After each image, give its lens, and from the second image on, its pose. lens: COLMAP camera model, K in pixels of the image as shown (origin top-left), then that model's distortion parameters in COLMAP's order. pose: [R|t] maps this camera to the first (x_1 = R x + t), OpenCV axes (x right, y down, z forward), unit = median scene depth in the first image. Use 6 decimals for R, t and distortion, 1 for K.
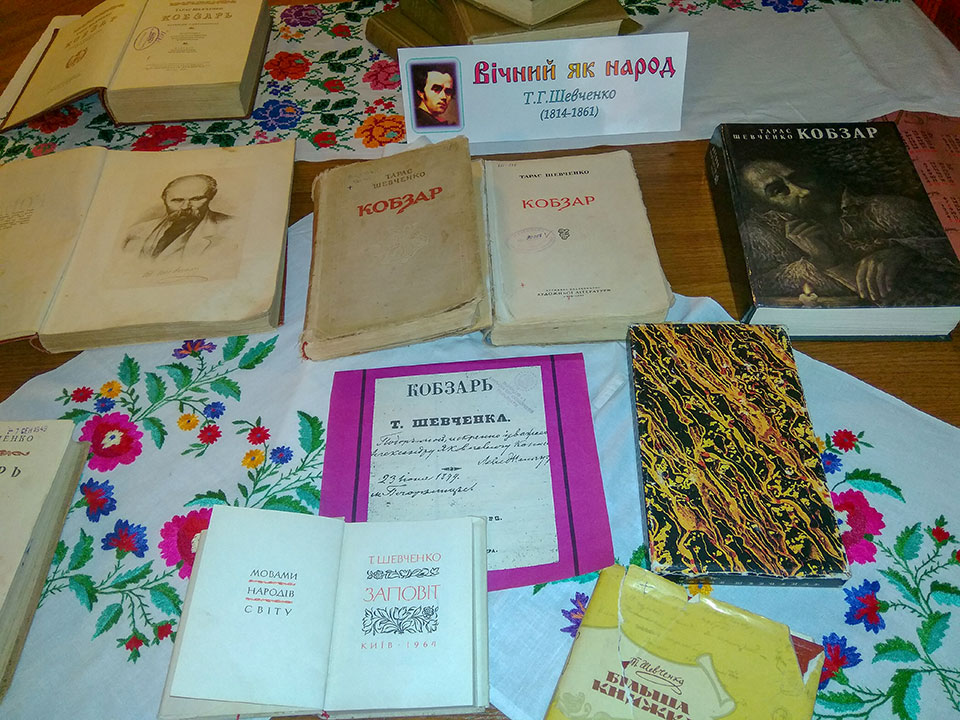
lens RADIAL K [[806.5, 0, 496.4], [0, 806.5, 390.8], [0, 0, 1]] dist [0.081901, -0.141820]
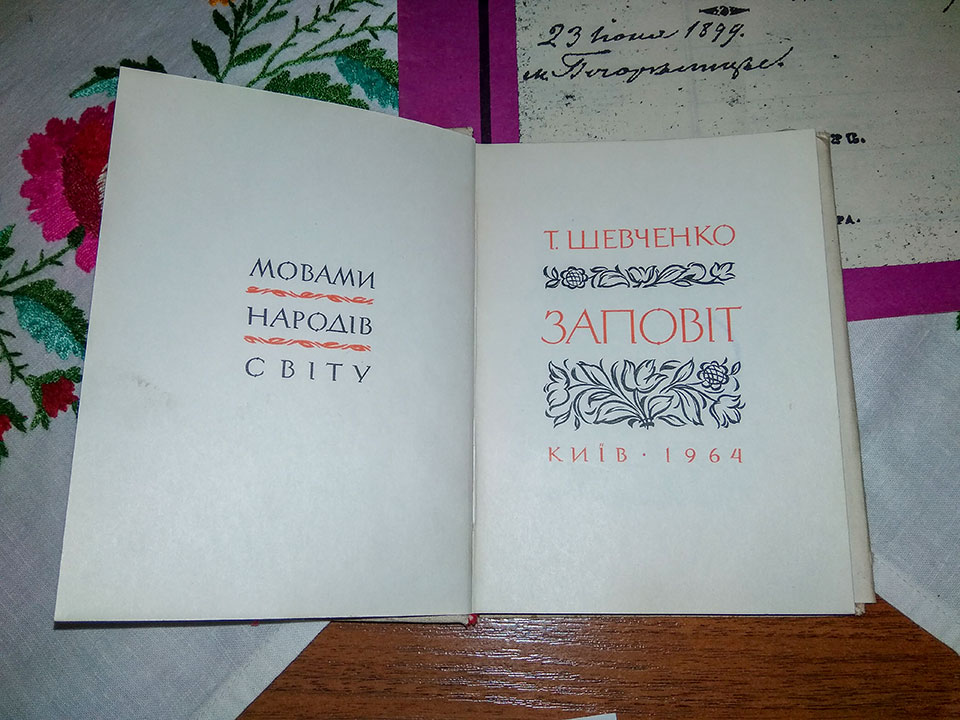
lens RADIAL K [[806.5, 0, 496.4], [0, 806.5, 390.8], [0, 0, 1]] dist [0.081901, -0.141820]
pose [[0.999785, 0.012618, 0.016484, -0.182393], [-0.018200, 0.914720, 0.403679, 0.114637], [-0.009985, -0.403892, 0.914752, 0.594832]]
